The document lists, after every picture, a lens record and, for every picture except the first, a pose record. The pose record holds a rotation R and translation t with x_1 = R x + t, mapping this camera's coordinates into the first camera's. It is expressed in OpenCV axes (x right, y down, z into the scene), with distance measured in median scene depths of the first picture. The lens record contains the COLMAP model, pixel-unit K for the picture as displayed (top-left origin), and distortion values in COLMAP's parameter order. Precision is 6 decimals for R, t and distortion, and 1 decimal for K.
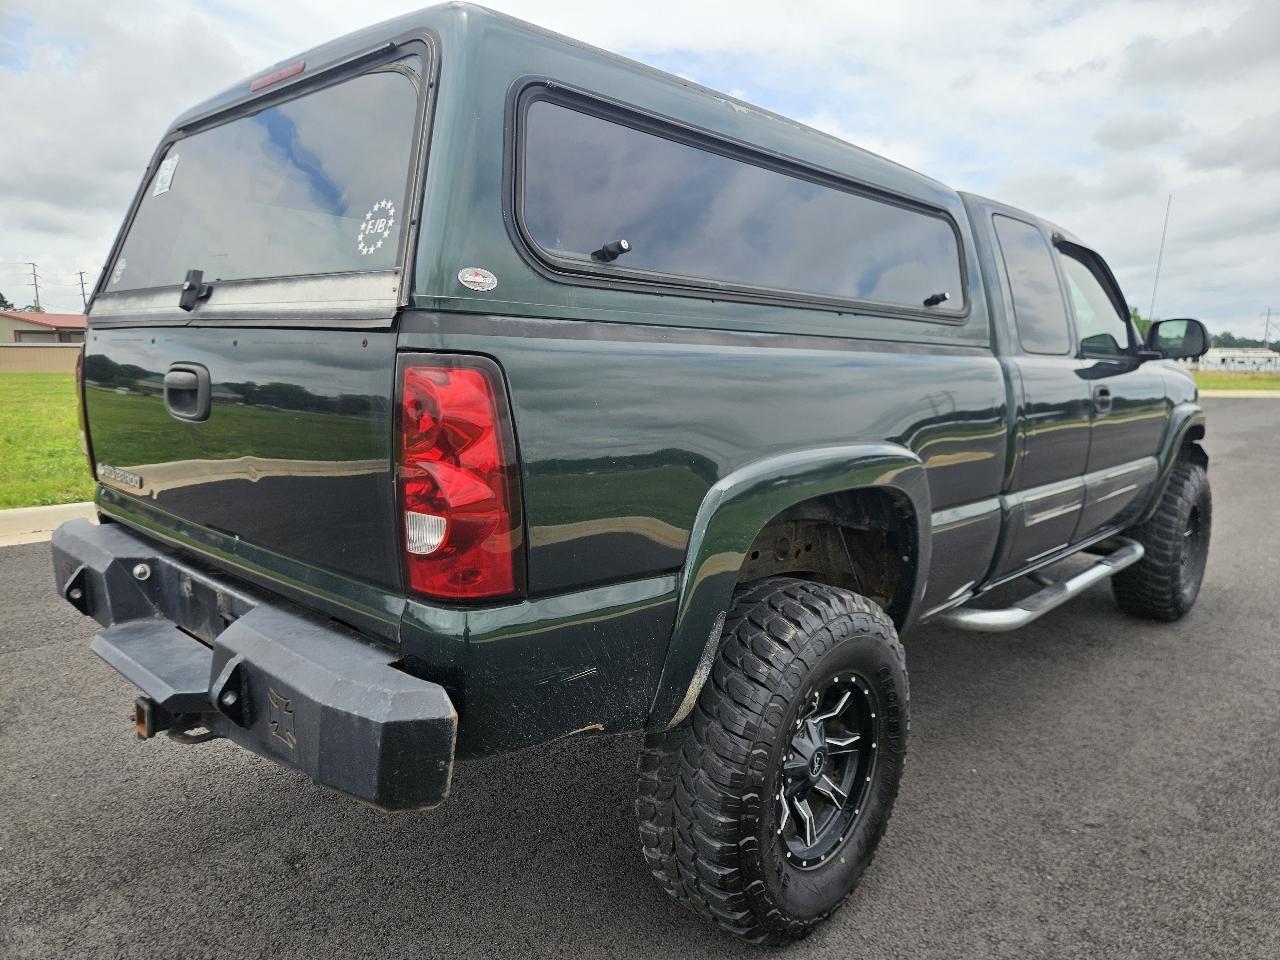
lens RADIAL K [[855.0, 0, 628.4], [0, 855.0, 479.3], [0, 0, 1]] dist [0.070468, -0.035179]
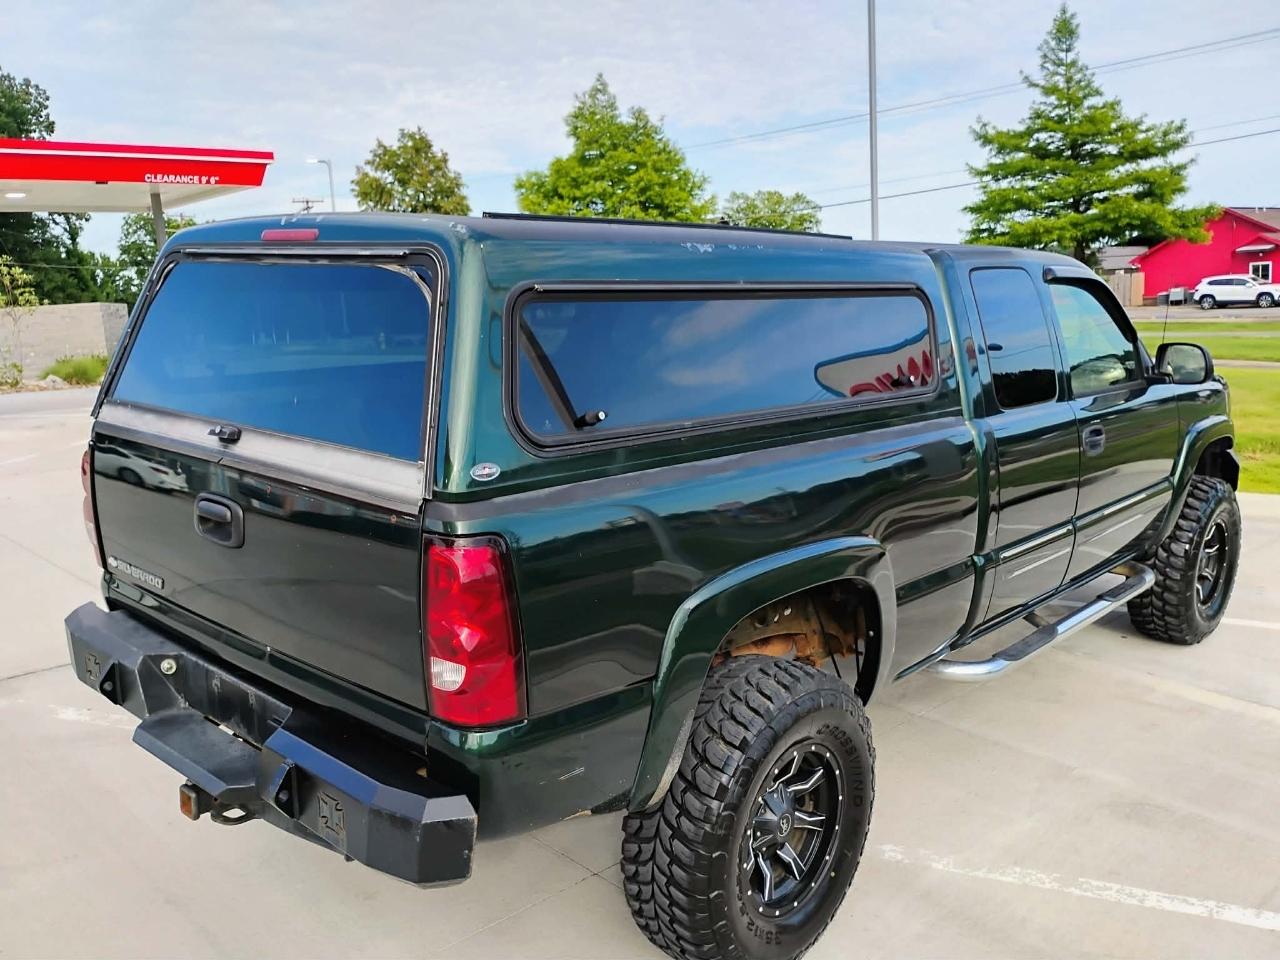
lens RADIAL K [[1113.4, 0, 634.5], [0, 1113.4, 463.3], [0, 0, 1]] dist [0.063639, -0.112437]
pose [[0.999791, -0.015095, 0.013806, 0.014613], [0.014474, 0.998925, 0.044028, -0.220886], [-0.014455, -0.043819, 0.998935, -0.446357]]
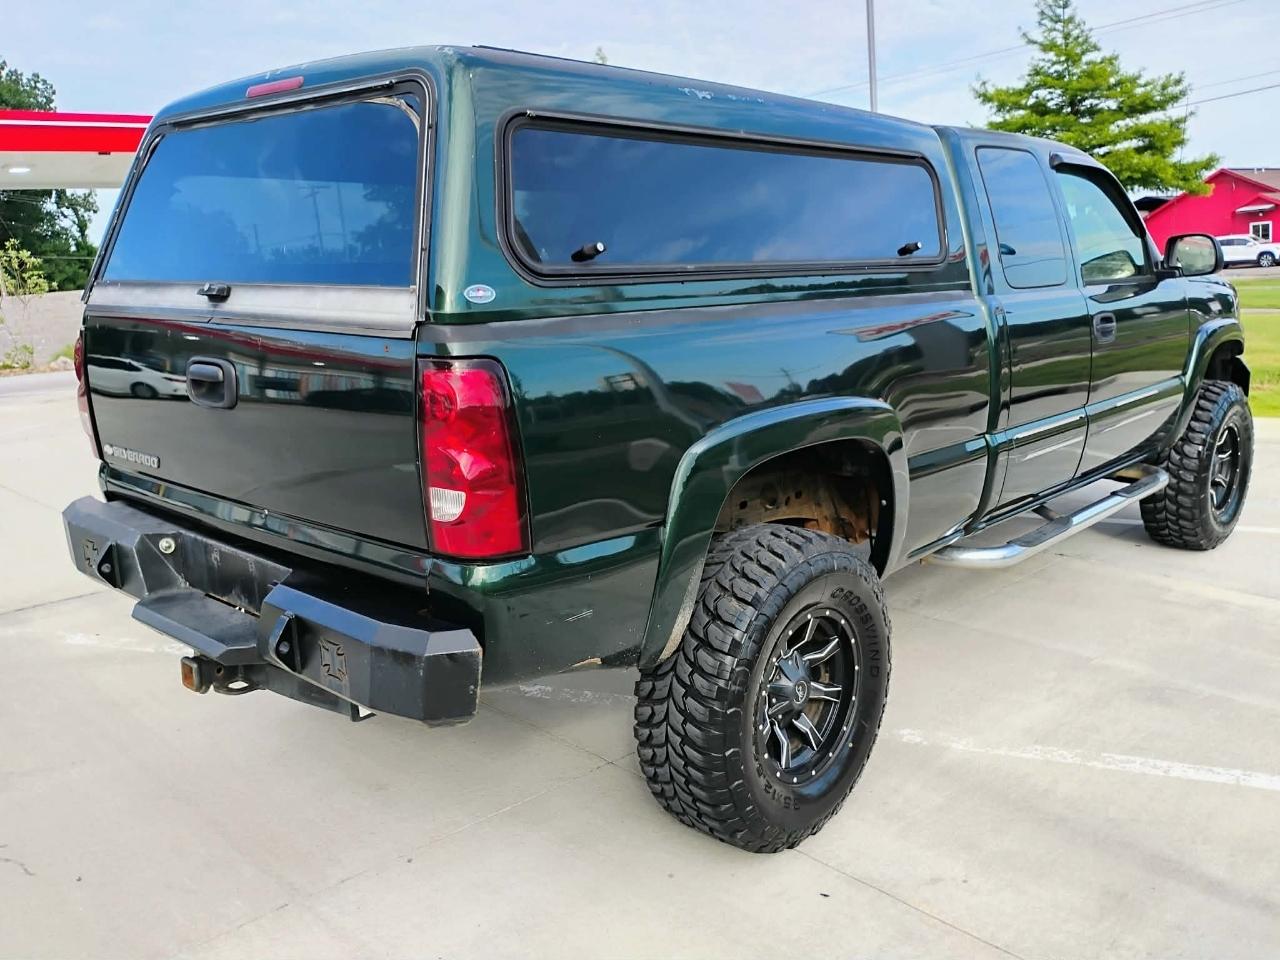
lens RADIAL K [[1099.1, 0, 644.0], [0, 1099.1, 460.9], [0, 0, 1]] dist [0.065024, -0.116275]
pose [[0.999031, -0.042271, 0.012223, 0.019070], [0.041580, 0.997772, 0.052165, -0.048831], [-0.014400, -0.051606, 0.998564, -0.400131]]
